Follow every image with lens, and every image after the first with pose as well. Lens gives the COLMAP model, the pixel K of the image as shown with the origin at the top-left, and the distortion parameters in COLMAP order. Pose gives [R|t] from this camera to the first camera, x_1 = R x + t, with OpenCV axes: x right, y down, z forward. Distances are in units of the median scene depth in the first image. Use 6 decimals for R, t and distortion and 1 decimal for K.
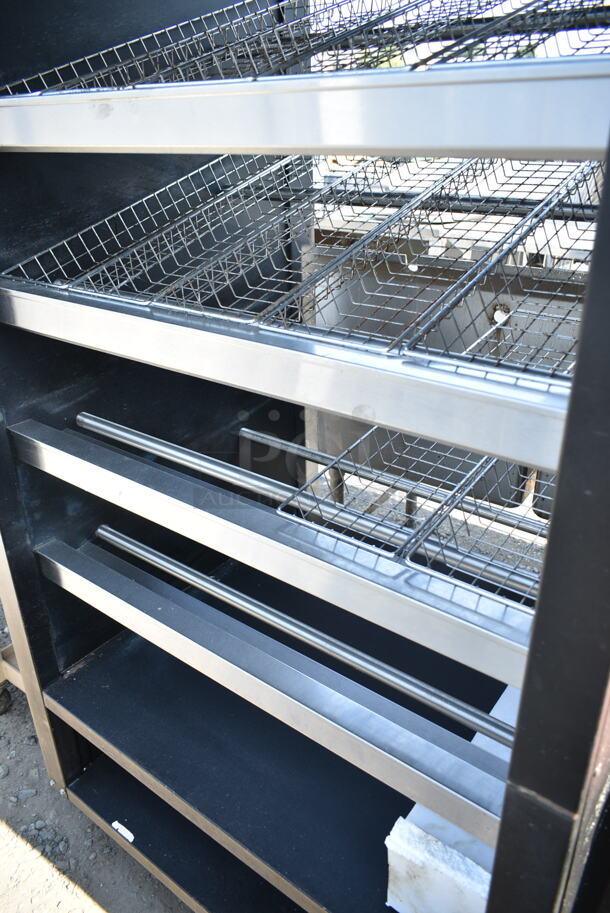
lens RADIAL K [[704.1, 0, 305.0], [0, 704.1, 456.5], [0, 0, 1]] dist [-0.012600, -0.006254]
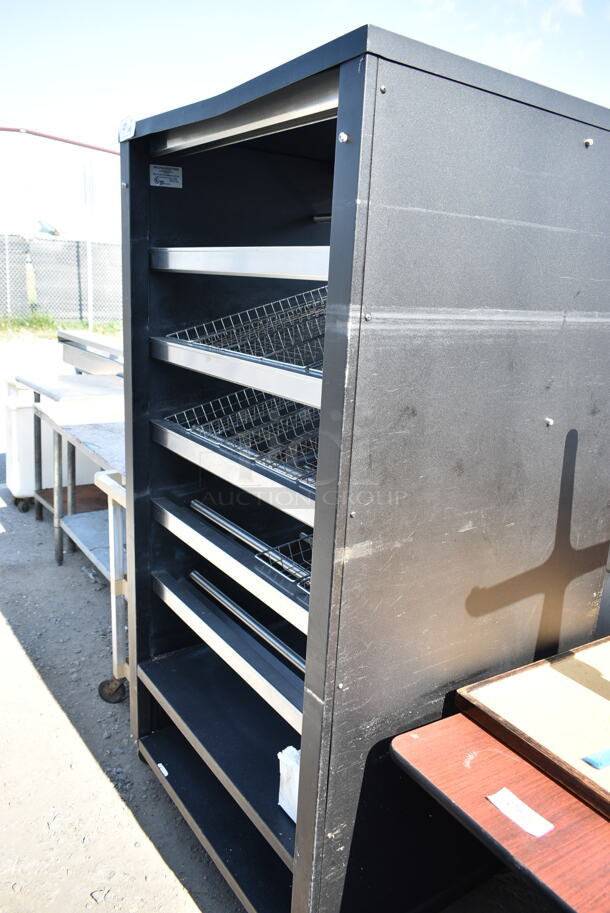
lens RADIAL K [[704.1, 0, 305.0], [0, 704.1, 456.5], [0, 0, 1]] dist [-0.012600, -0.006254]
pose [[0.950914, 0.140620, -0.275661, 0.428714], [-0.194186, 0.964729, -0.177733, 0.095860], [0.240946, 0.222538, 0.944681, -0.631033]]
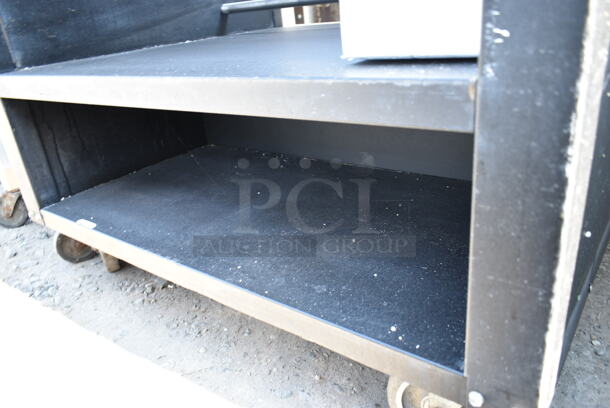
lens RADIAL K [[470.4, 0, 305.0], [0, 470.4, 204.0], [0, 0, 1]] dist [-0.012600, -0.006254]
pose [[0.996946, -0.072489, -0.029068, 0.063276], [0.070647, 0.995693, -0.060042, 0.660651], [0.033295, 0.057805, 0.997772, 0.436753]]
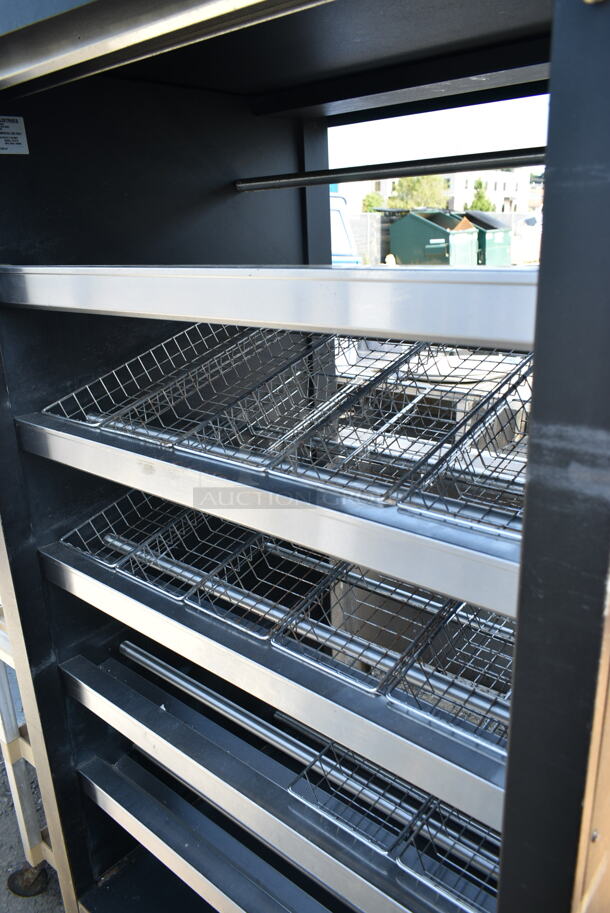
lens RADIAL K [[706.6, 0, 276.7], [0, 706.6, 427.8], [0, 0, 1]] dist [-0.013697, -0.010056]
pose [[0.997520, -0.012975, -0.069171, 0.001192], [0.002327, 0.988400, -0.151854, -0.063592], [0.070339, 0.151316, 0.985980, -0.036576]]
